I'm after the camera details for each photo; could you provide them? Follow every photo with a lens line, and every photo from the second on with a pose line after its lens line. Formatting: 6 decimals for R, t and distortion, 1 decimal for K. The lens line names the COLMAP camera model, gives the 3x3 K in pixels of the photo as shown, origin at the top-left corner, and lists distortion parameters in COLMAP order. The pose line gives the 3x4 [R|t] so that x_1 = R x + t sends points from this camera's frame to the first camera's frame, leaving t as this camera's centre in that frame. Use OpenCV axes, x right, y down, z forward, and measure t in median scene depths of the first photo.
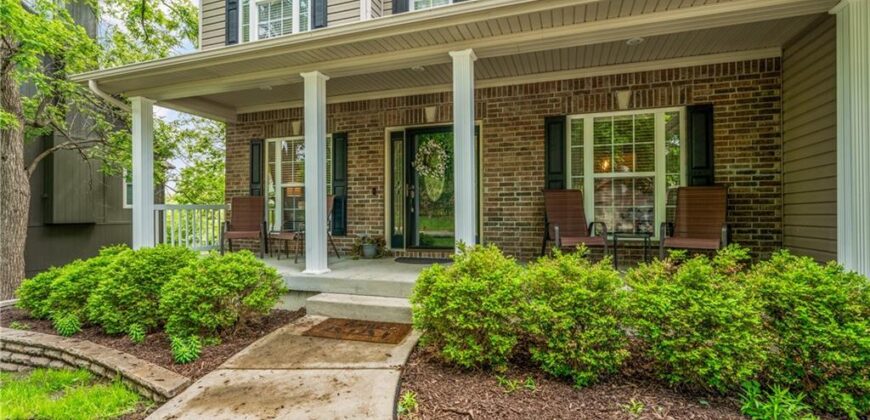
lens RADIAL K [[389.3, 0, 435.0], [0, 389.3, 210.0], [0, 0, 1]] dist [0.000229, -0.000039]
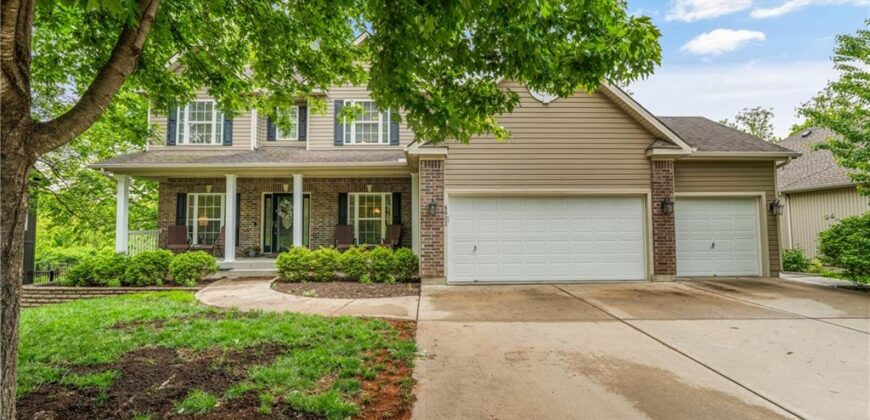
lens RADIAL K [[389.3, 0, 435.0], [0, 389.3, 210.0], [0, 0, 1]] dist [0.000229, -0.000039]
pose [[0.944145, 0.016976, 0.329093, 0.062292], [-0.000999, 0.998815, -0.048657, -0.025405], [-0.329529, 0.045610, 0.943043, -1.315965]]
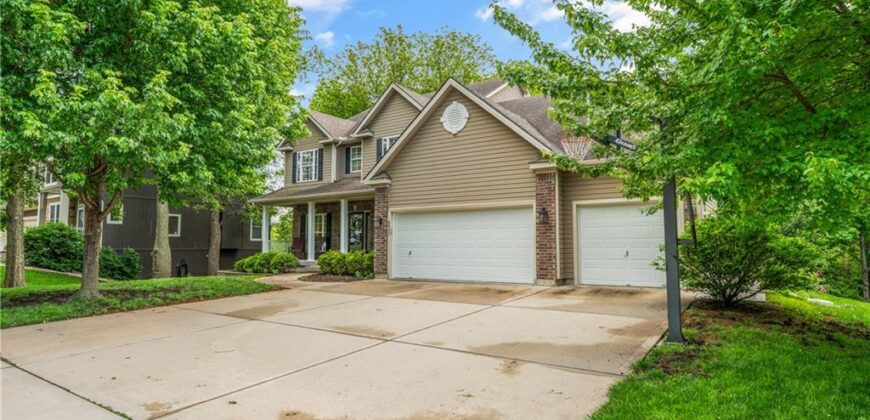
lens RADIAL K [[477.2, 0, 435.0], [0, 477.2, 210.0], [0, 0, 1]] dist [-0.000148, -0.000008]
pose [[0.963041, -0.016713, -0.268836, 1.547185], [-0.001398, 0.997749, -0.067038, -0.003251], [0.269351, 0.064936, 0.960850, -2.262334]]
